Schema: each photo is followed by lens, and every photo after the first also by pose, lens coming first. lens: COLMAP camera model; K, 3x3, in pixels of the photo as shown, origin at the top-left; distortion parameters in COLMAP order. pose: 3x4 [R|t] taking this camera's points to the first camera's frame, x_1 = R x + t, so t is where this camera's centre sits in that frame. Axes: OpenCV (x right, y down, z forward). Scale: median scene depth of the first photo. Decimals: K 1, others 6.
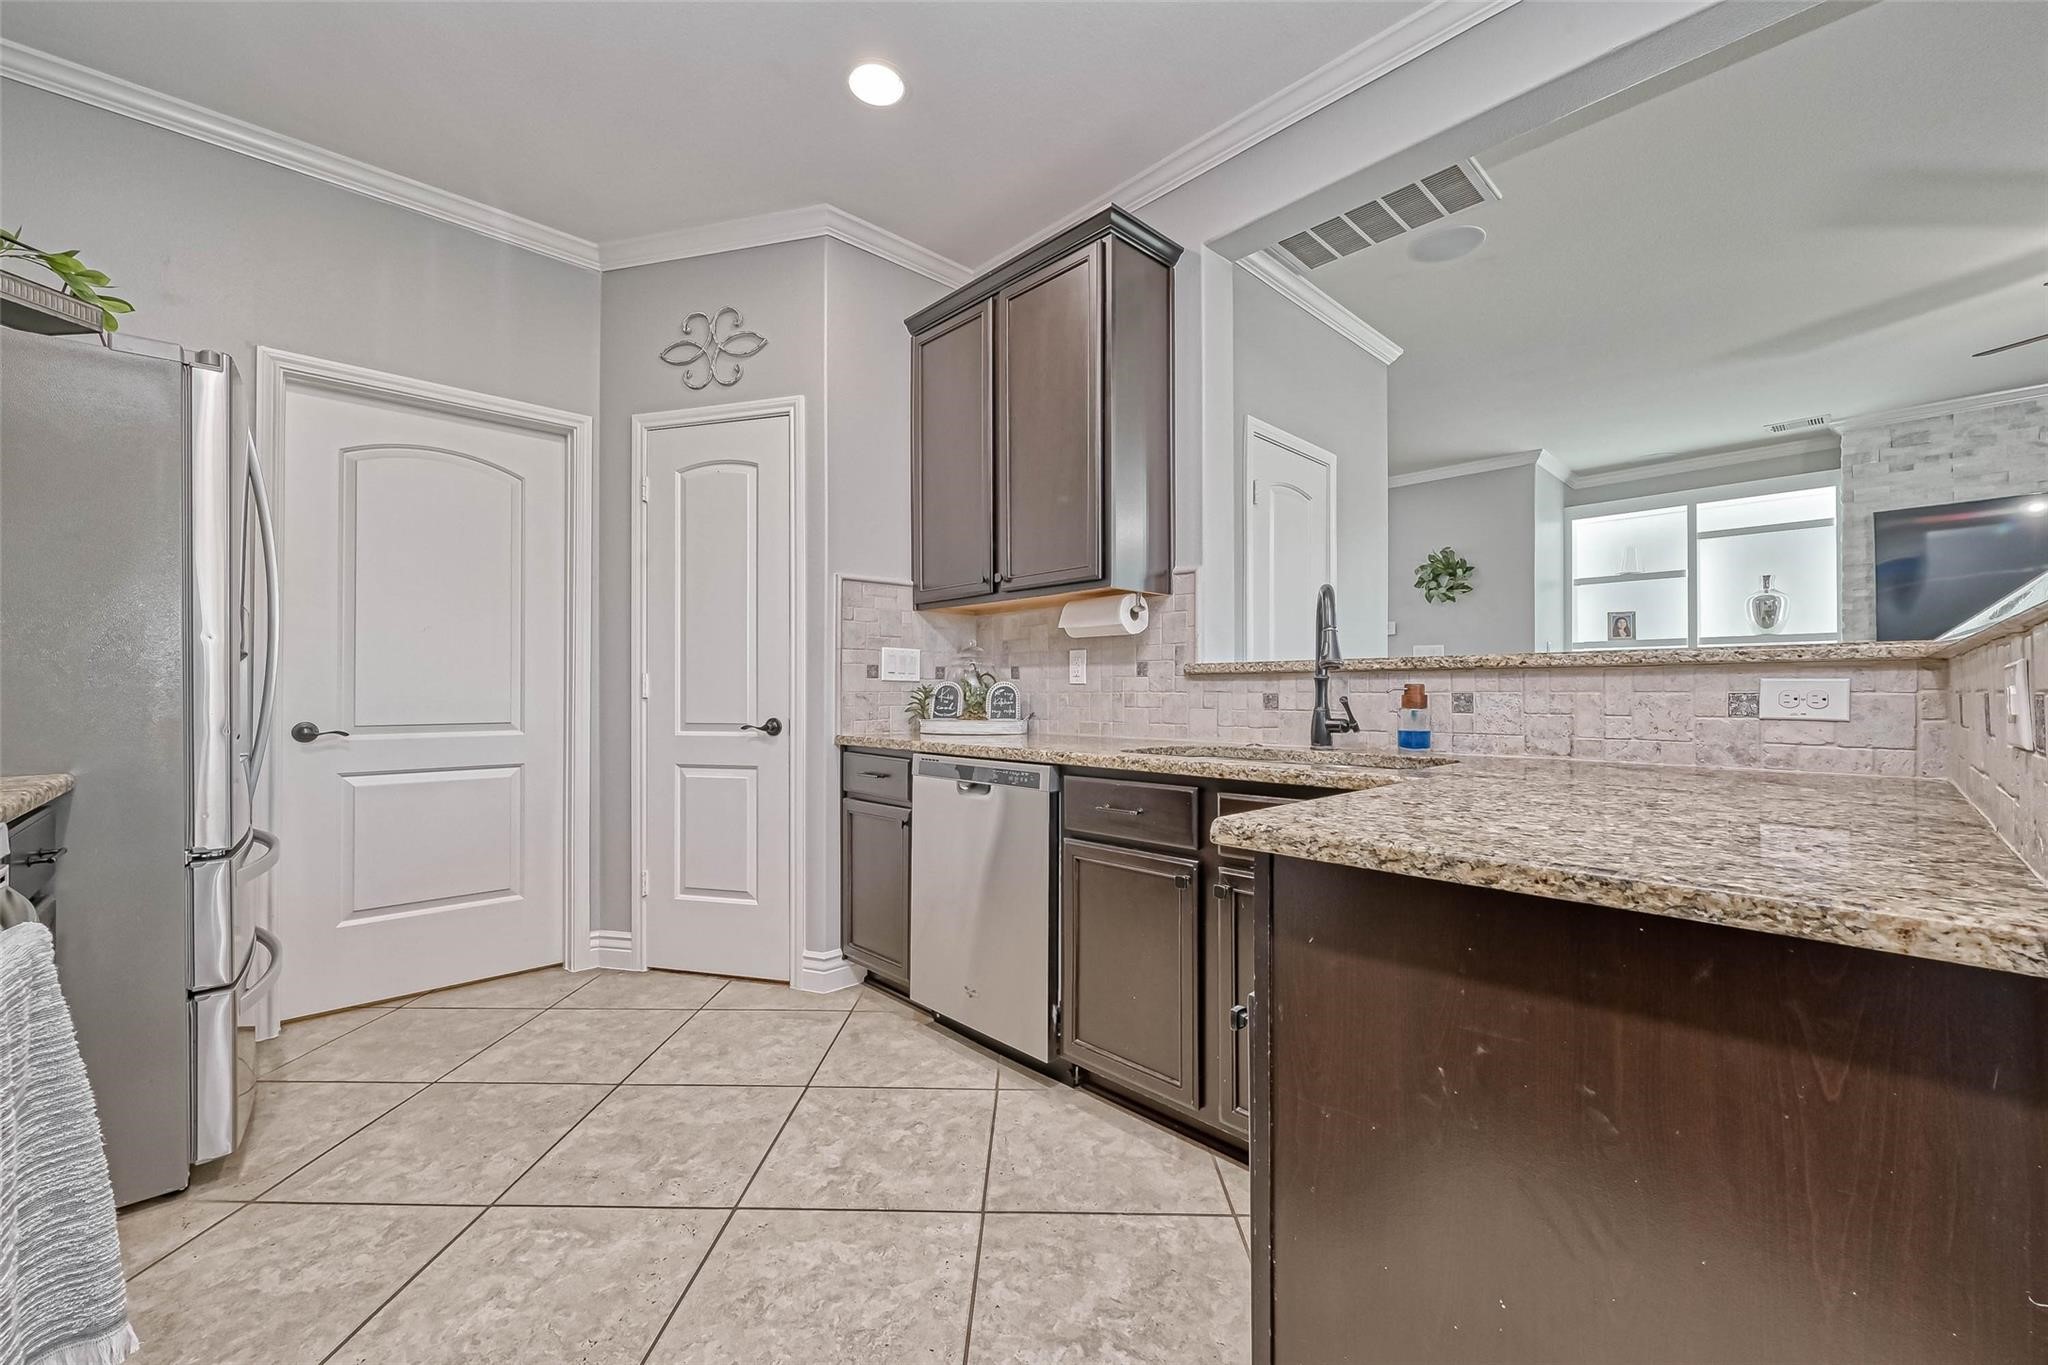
lens RADIAL K [[815.9, 0, 1029.9], [0, 815.9, 687.9], [0, 0, 1]] dist [0.000512, 0.000201]
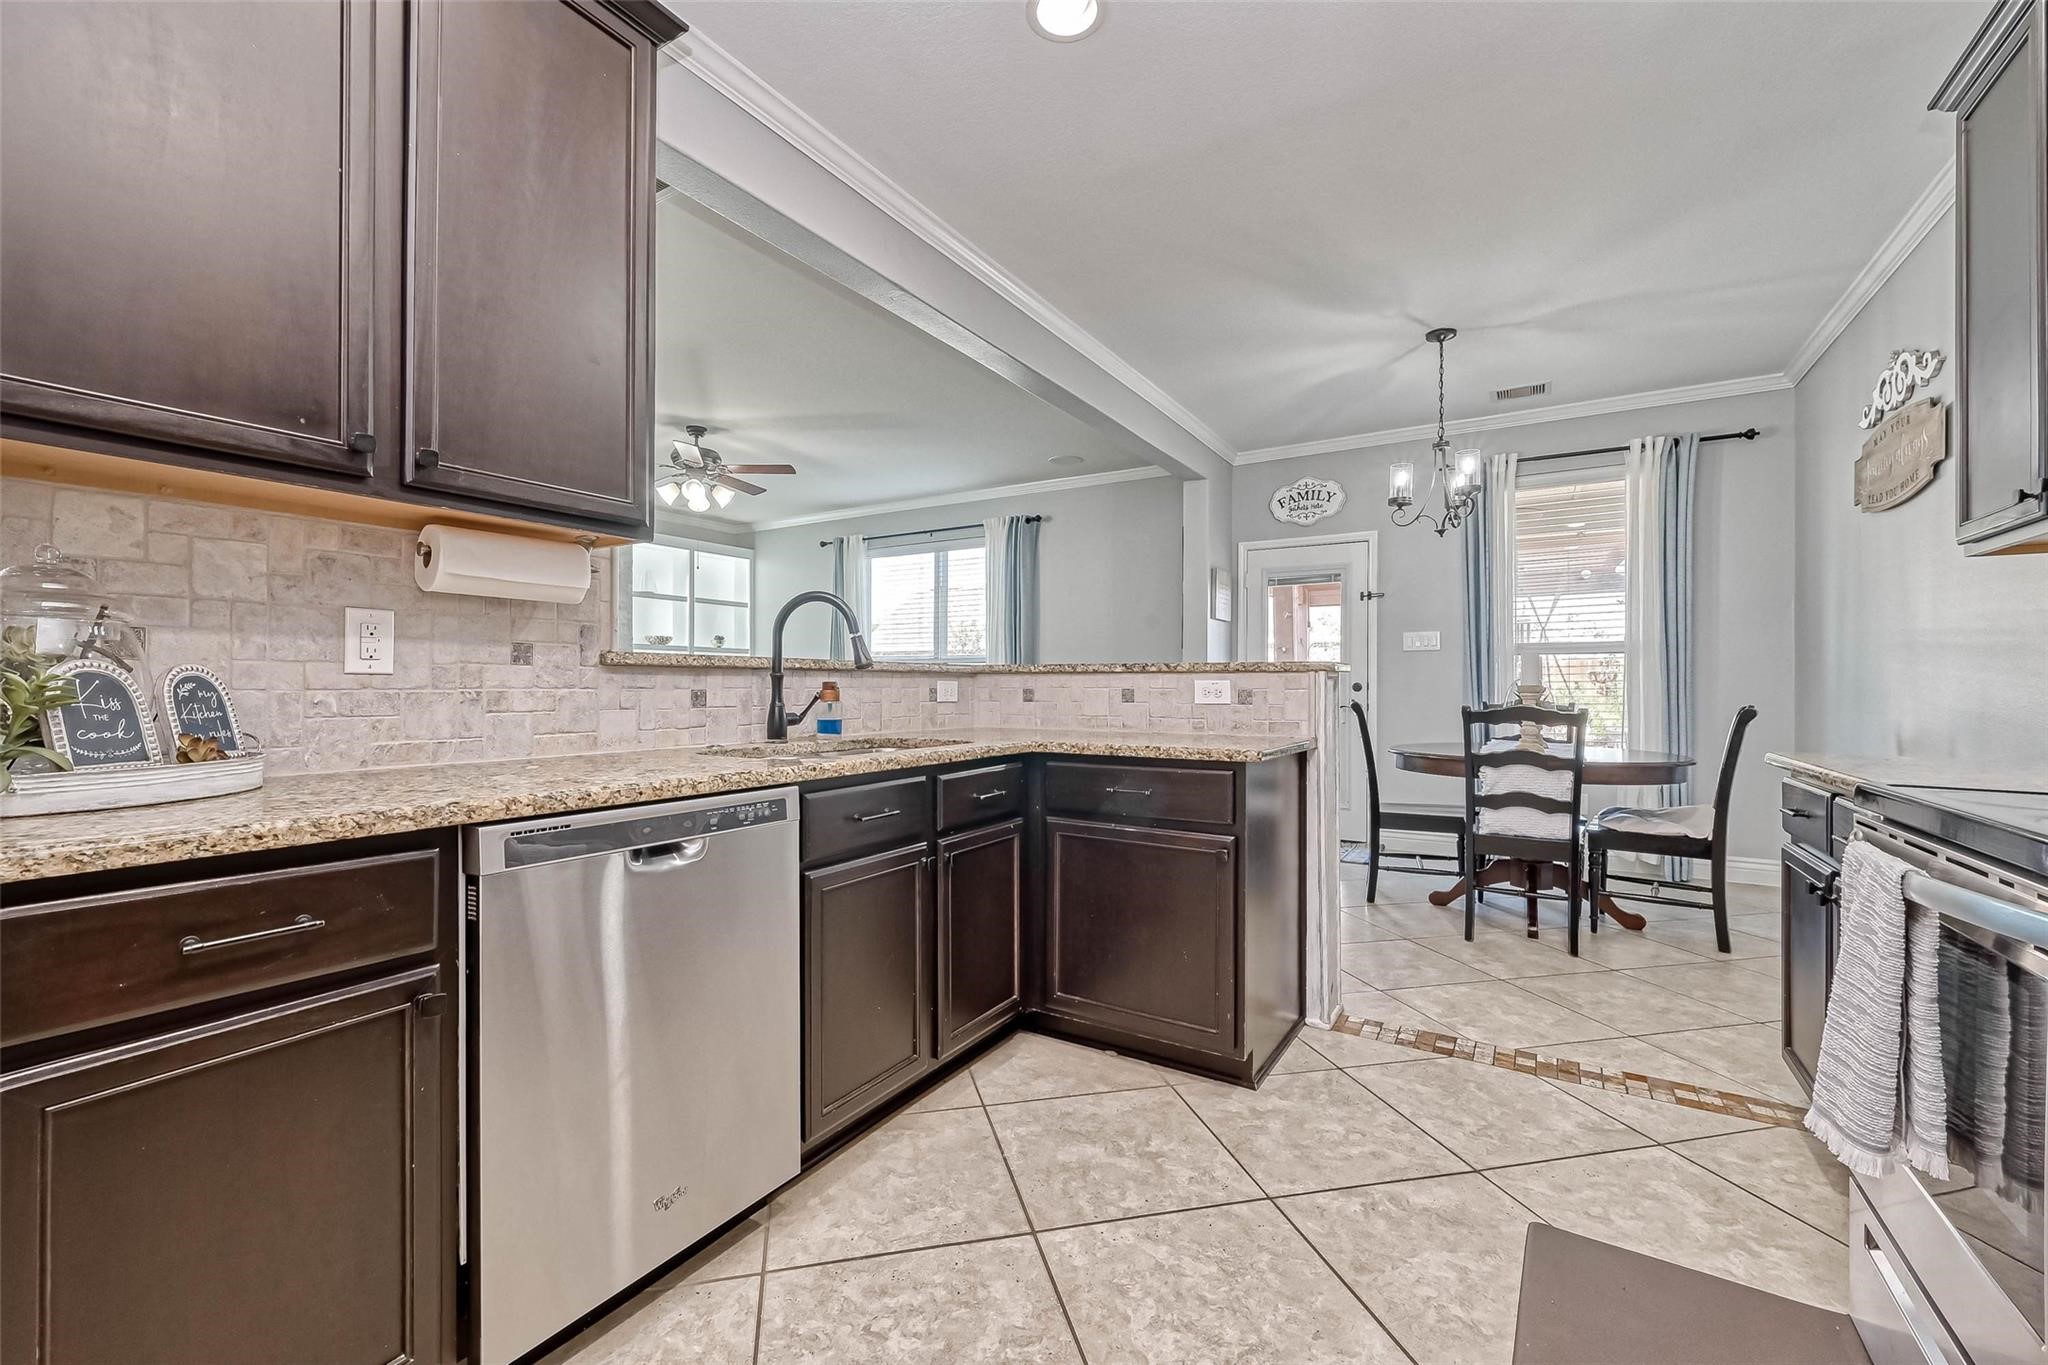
lens RADIAL K [[815.9, 0, 1039.5], [0, 815.9, 679.3], [0, 0, 1]] dist [0.000512, 0.000201]
pose [[-0.250521, 0.007573, 0.968082, -0.691541], [-0.005297, 0.999944, -0.009193, 0.001467], [-0.968097, -0.007431, -0.250466, 0.864096]]
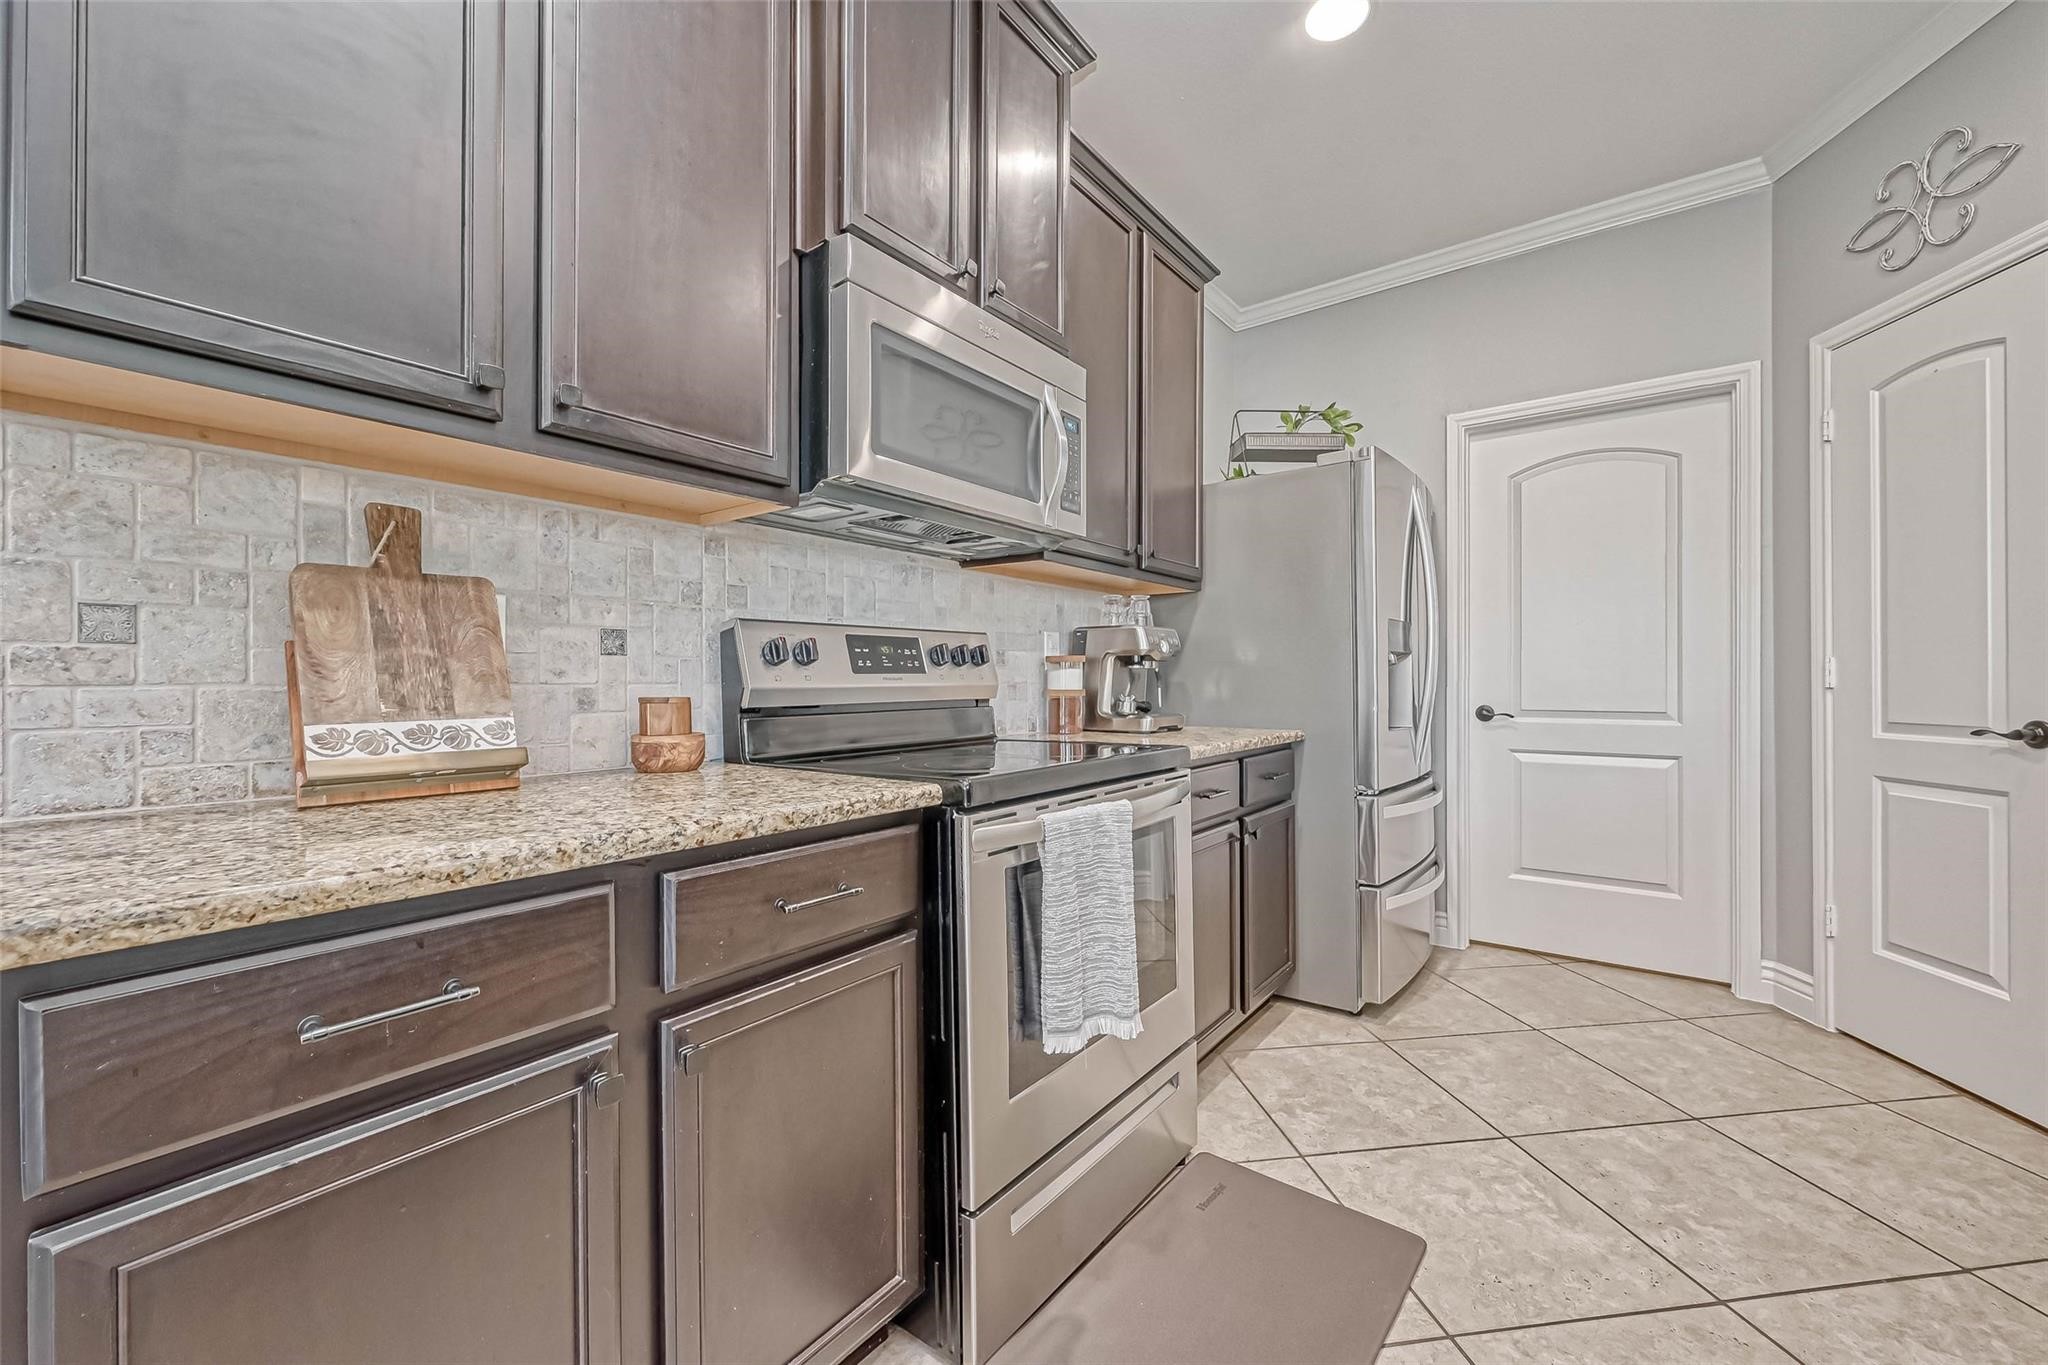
lens RADIAL K [[815.9, 0, 1007.6], [0, 815.9, 683.2], [0, 0, 1]] dist [0.000512, 0.000201]
pose [[0.140462, 0.003722, -0.990079, 0.250023], [0.004352, 0.999981, 0.004377, 0.000418], [0.990077, -0.004923, 0.140443, 0.116120]]
